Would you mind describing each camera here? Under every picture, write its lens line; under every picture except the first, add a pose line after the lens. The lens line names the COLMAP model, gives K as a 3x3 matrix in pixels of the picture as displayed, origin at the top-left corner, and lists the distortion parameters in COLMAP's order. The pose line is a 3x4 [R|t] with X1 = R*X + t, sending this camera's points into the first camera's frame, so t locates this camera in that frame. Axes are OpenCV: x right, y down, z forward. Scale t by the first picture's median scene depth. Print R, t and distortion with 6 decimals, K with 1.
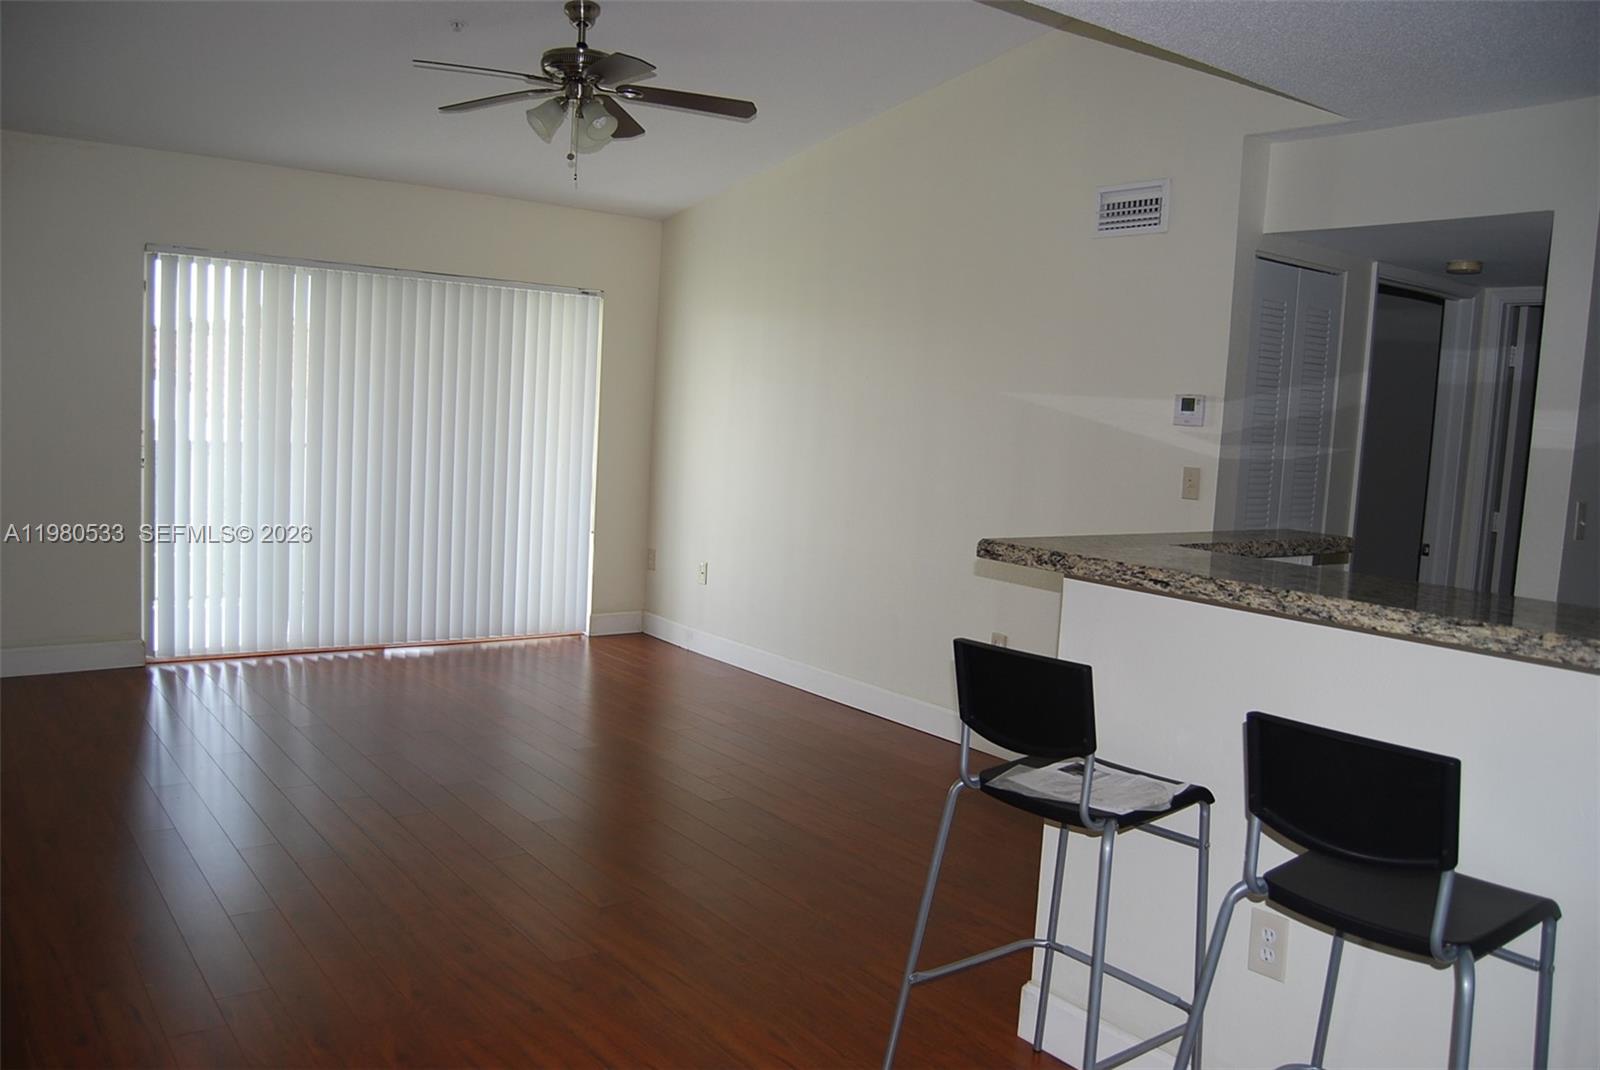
lens RADIAL K [[1247.2, 0, 800.0], [0, 1247.2, 535.0], [0, 0, 1]] dist [-0.103722, 0.002866]
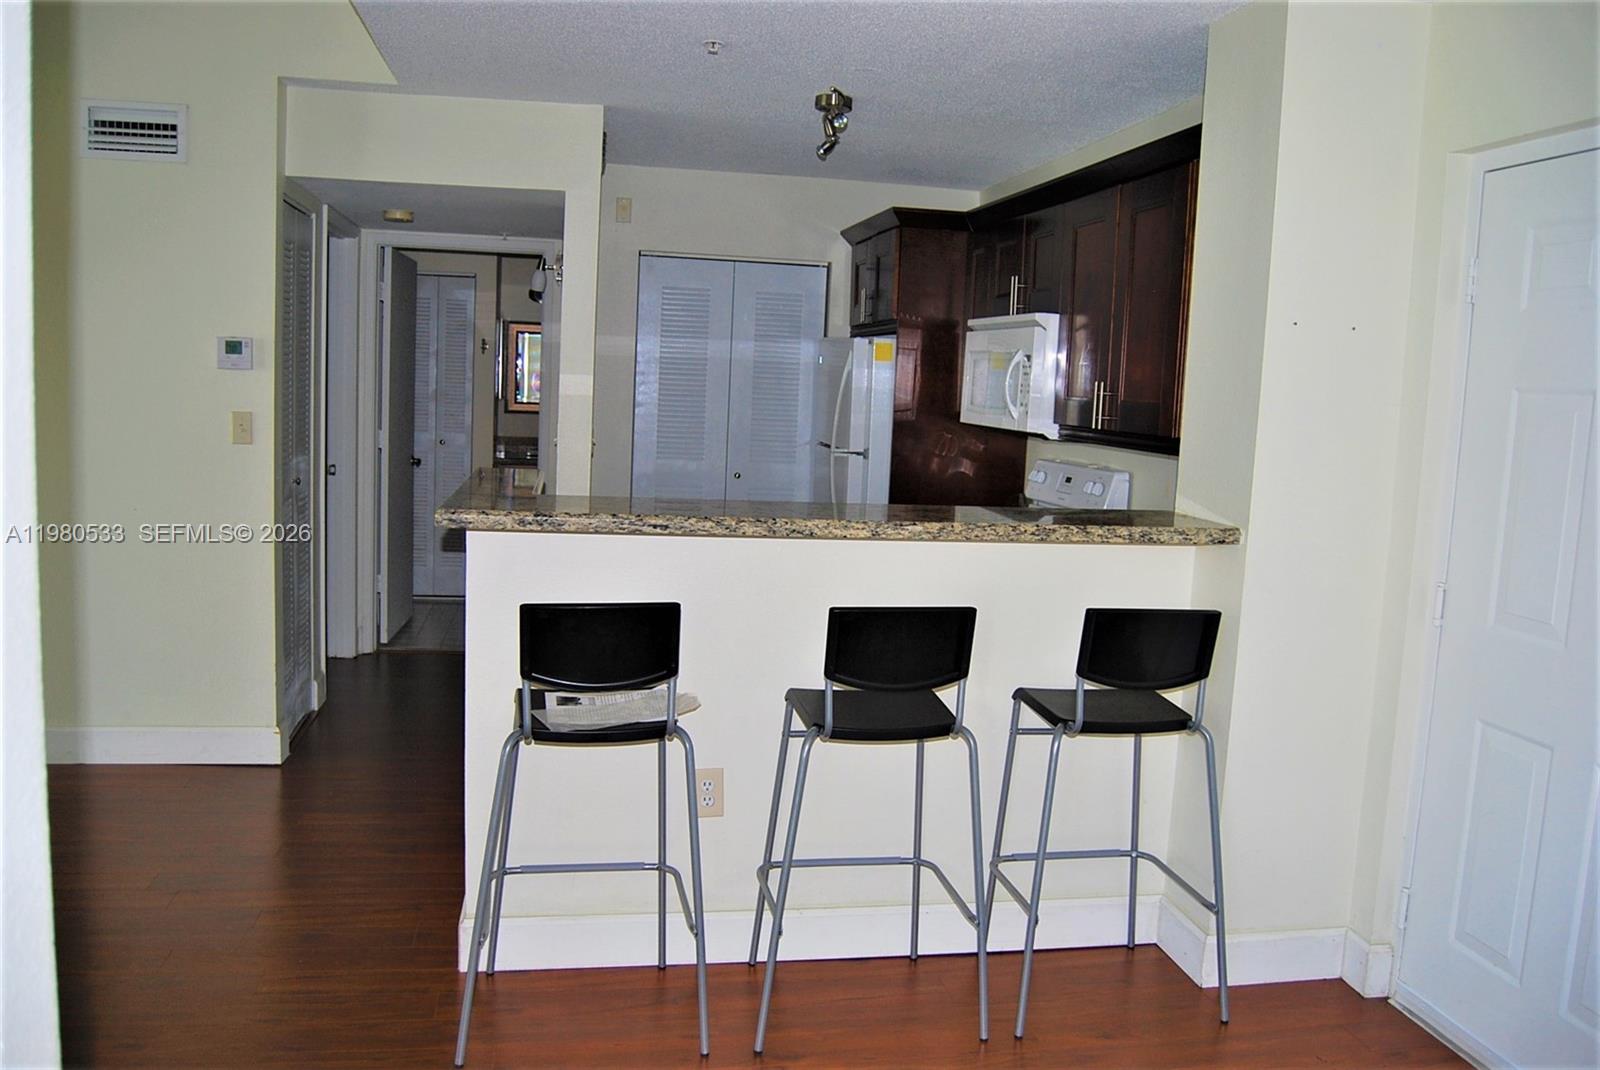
lens RADIAL K [[1263.0, 0, 793.1], [0, 1263.0, 541.3], [0, 0, 1]] dist [-0.102744, 0.046884]
pose [[0.430163, -0.145579, 0.890936, -0.784358], [0.068037, 0.989333, 0.128807, -0.101187], [-0.900184, 0.005209, 0.435479, 0.357376]]
